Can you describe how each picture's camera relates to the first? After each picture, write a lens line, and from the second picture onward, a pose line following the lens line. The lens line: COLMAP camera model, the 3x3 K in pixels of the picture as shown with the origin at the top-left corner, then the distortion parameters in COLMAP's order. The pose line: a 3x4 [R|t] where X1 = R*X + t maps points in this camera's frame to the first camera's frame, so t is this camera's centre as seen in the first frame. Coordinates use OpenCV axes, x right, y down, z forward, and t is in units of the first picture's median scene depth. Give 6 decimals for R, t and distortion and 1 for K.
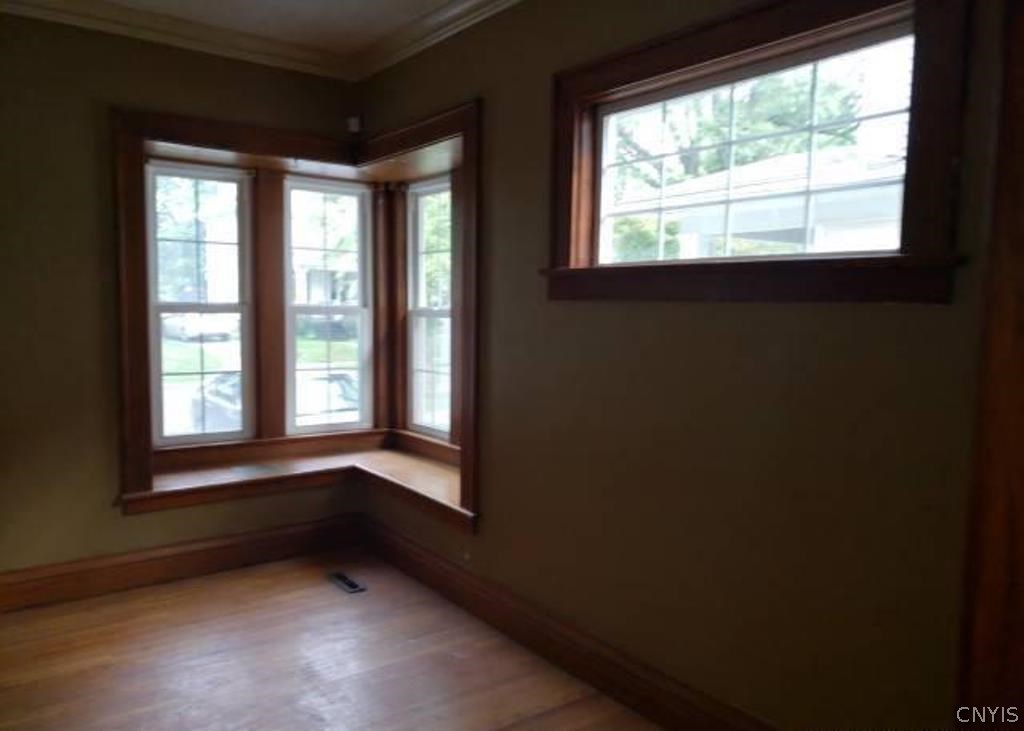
lens RADIAL K [[798.7, 0, 516.6], [0, 798.7, 370.3], [0, 0, 1]] dist [0.070990, -0.088762]
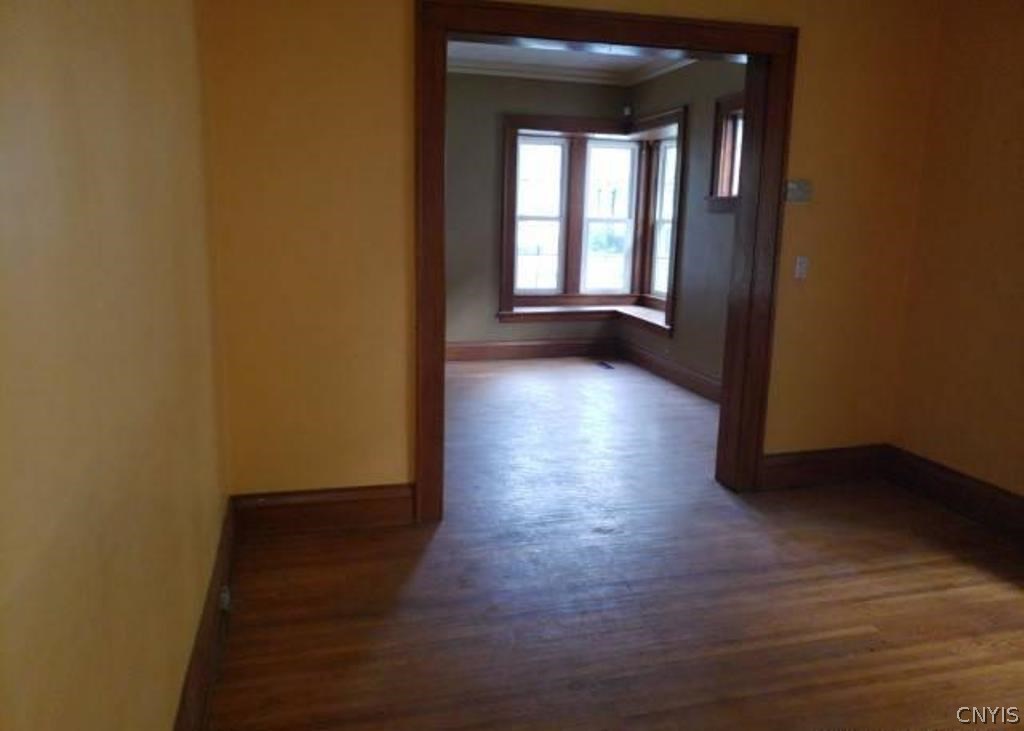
lens RADIAL K [[798.7, 0, 516.6], [0, 798.7, 370.3], [0, 0, 1]] dist [0.070990, -0.088762]
pose [[0.930994, 0.076973, -0.356825, 0.229192], [-0.042640, 0.993755, 0.103118, 0.078443], [0.362534, -0.080787, 0.928462, -0.712913]]
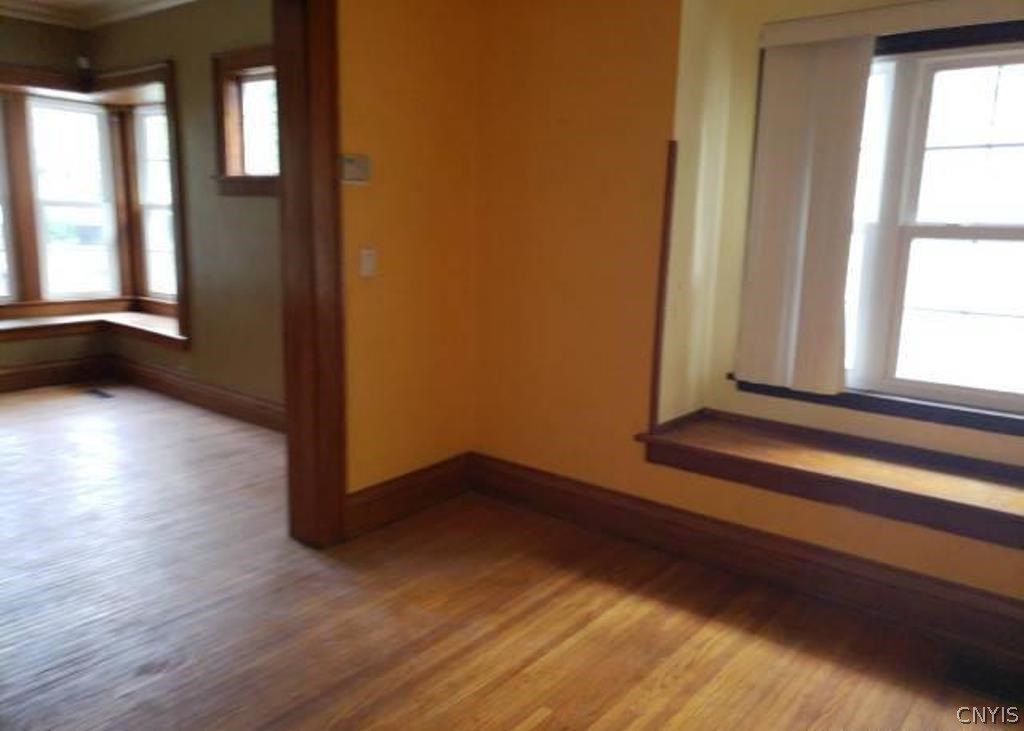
lens RADIAL K [[810.4, 0, 533.7], [0, 810.4, 359.7], [0, 0, 1]] dist [-0.007589, 0.045526]
pose [[0.966690, -0.037782, 0.253145, 0.151601], [0.013429, 0.995170, 0.097247, 0.062030], [-0.255596, -0.090609, 0.962528, -0.516618]]
